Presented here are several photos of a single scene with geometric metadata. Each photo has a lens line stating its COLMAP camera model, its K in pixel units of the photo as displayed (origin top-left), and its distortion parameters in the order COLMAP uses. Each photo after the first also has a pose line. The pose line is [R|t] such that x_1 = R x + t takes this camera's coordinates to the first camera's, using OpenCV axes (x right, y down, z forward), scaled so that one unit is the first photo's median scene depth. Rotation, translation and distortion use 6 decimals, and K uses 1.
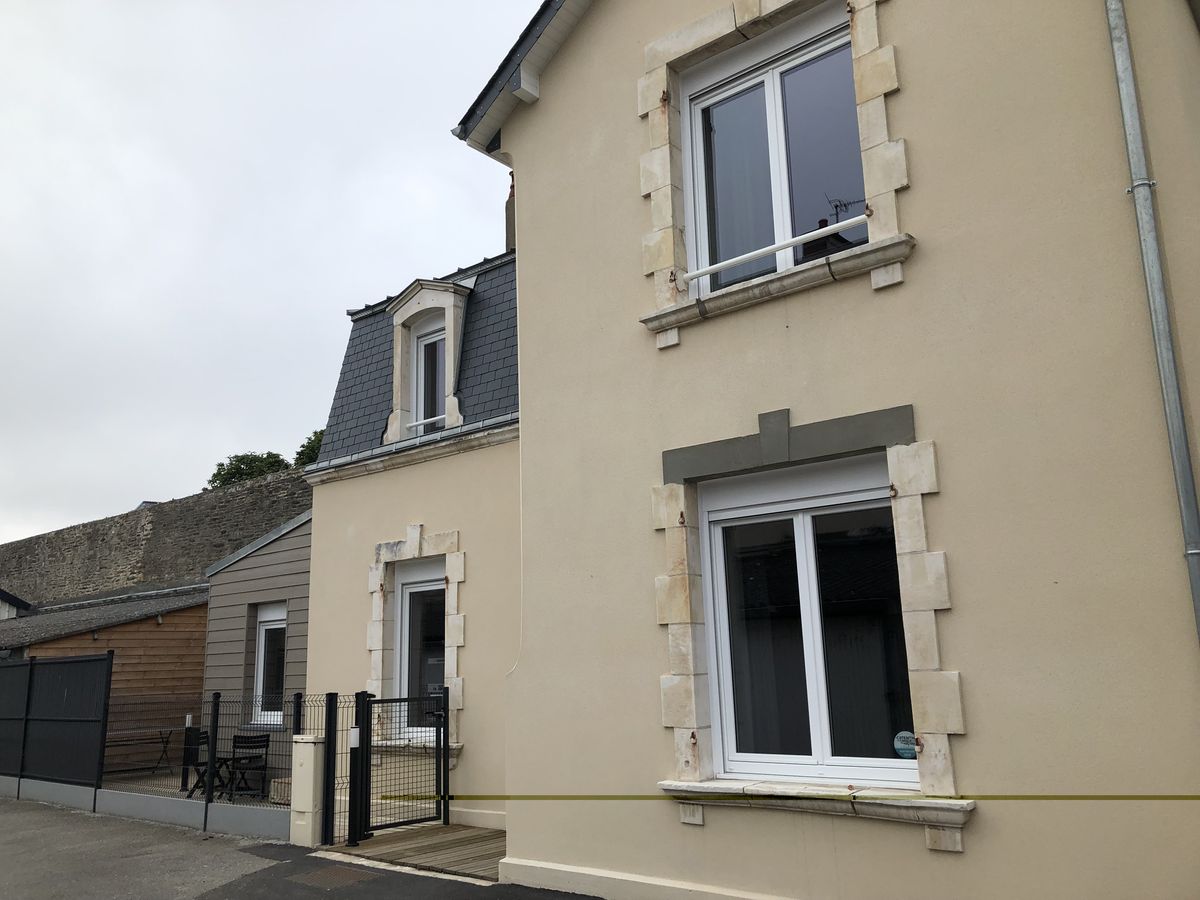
lens RADIAL K [[981.0, 0, 595.2], [0, 981.0, 447.2], [0, 0, 1]] dist [0.045943, -0.053057]
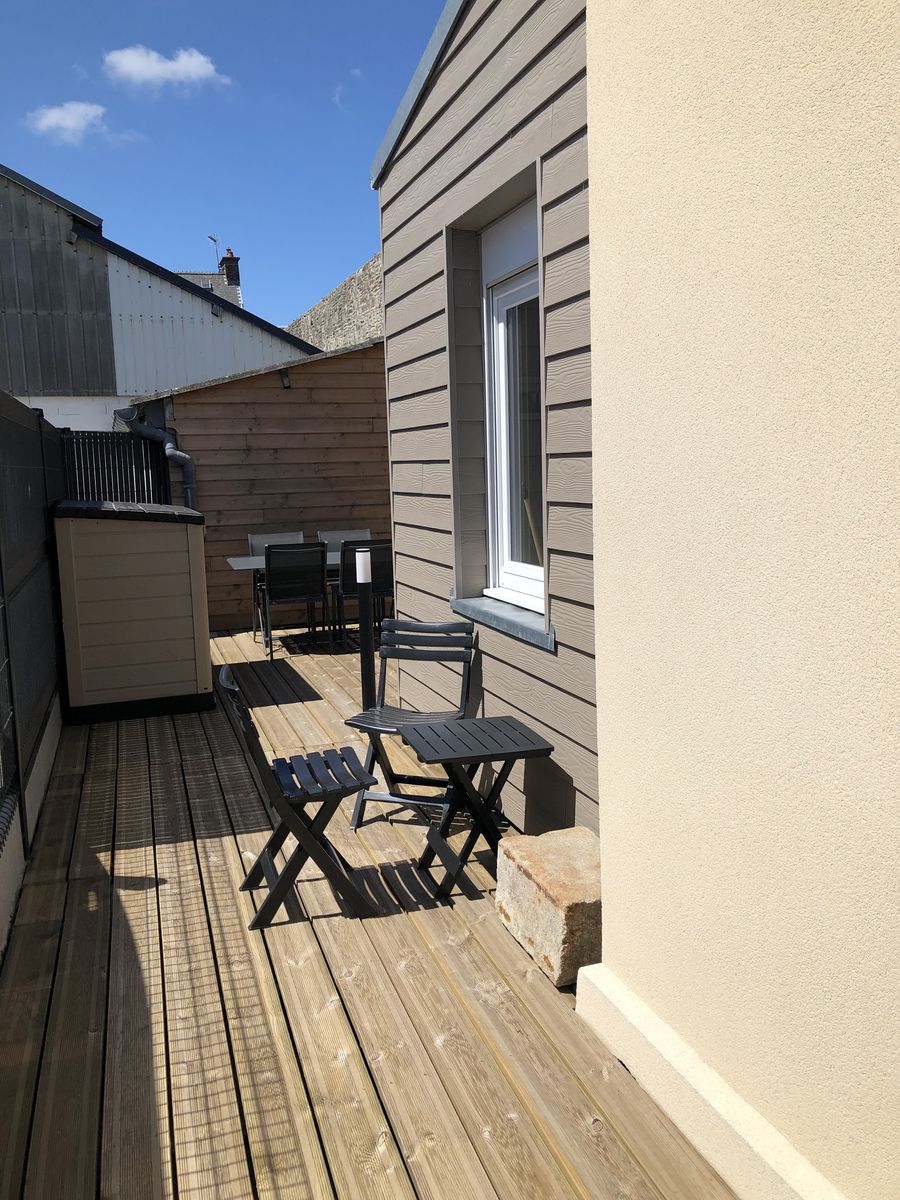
lens RADIAL K [[981.0, 0, 460.9], [0, 981.0, 609.6], [0, 0, 1]] dist [0.045943, -0.053057]
pose [[0.866571, 0.080898, -0.492453, -0.111931], [0.106070, 0.934372, 0.340145, 0.102238], [0.487651, -0.346994, 0.801119, 0.434574]]
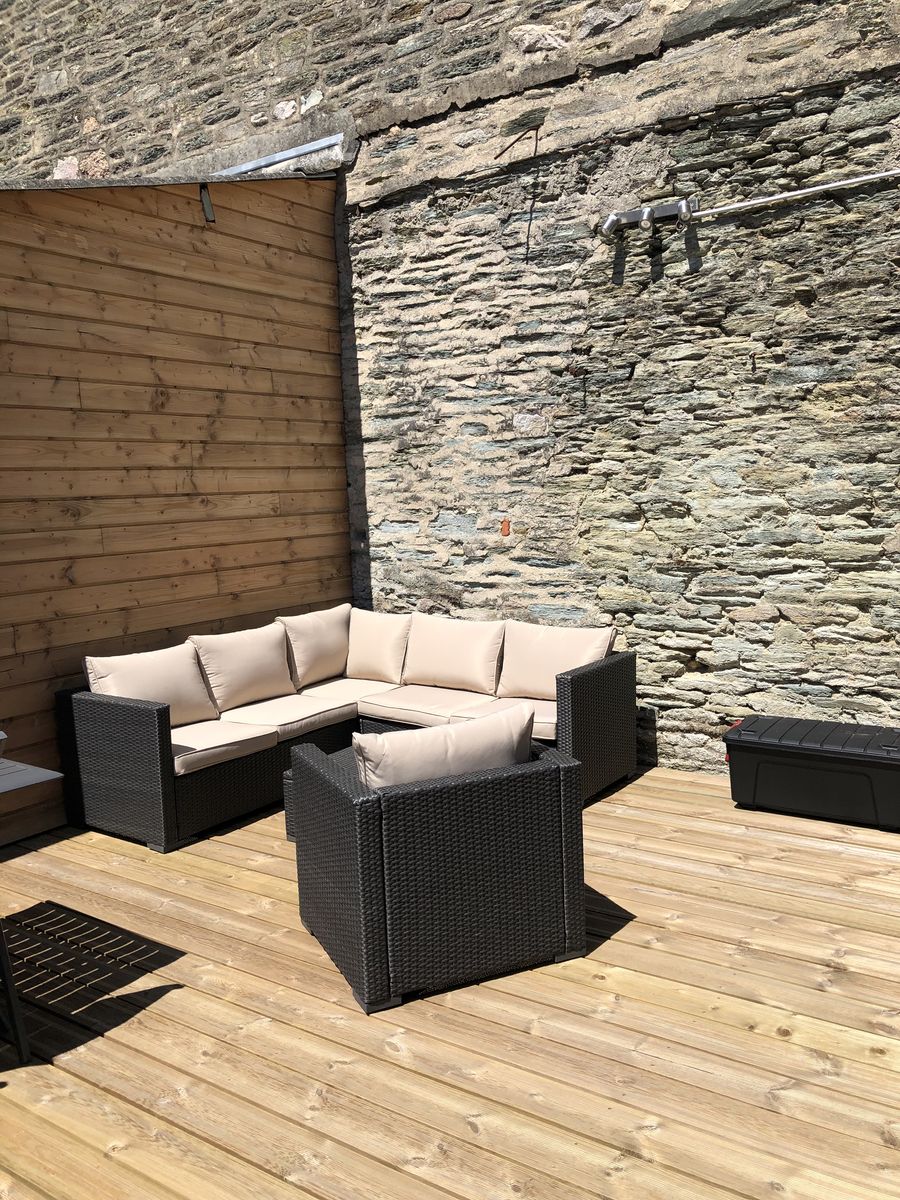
lens RADIAL K [[981.0, 0, 450.3], [0, 981.0, 604.4], [0, 0, 1]] dist [0.045943, -0.053057]
pose [[0.993495, -0.017928, 0.112453, -0.269117], [-0.018695, 0.948450, 0.316375, 0.144572], [-0.112328, -0.316419, 0.941945, 0.607223]]
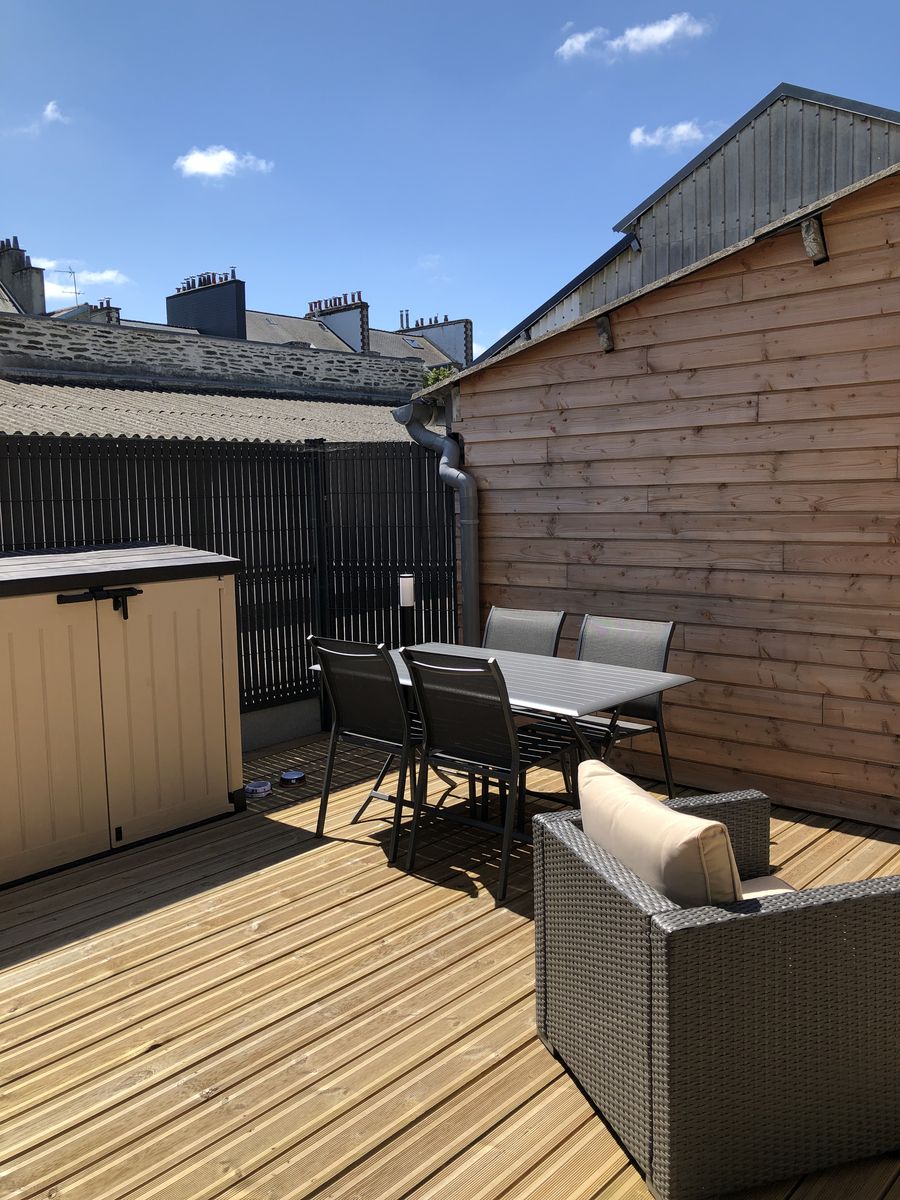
lens RADIAL K [[981.0, 0, 458.3], [0, 981.0, 590.6], [0, 0, 1]] dist [0.045943, -0.053057]
pose [[-0.014483, 0.132513, -0.991075, -0.150080], [0.234094, 0.964082, 0.125483, 0.164044], [0.972106, -0.230187, -0.044984, 0.722046]]
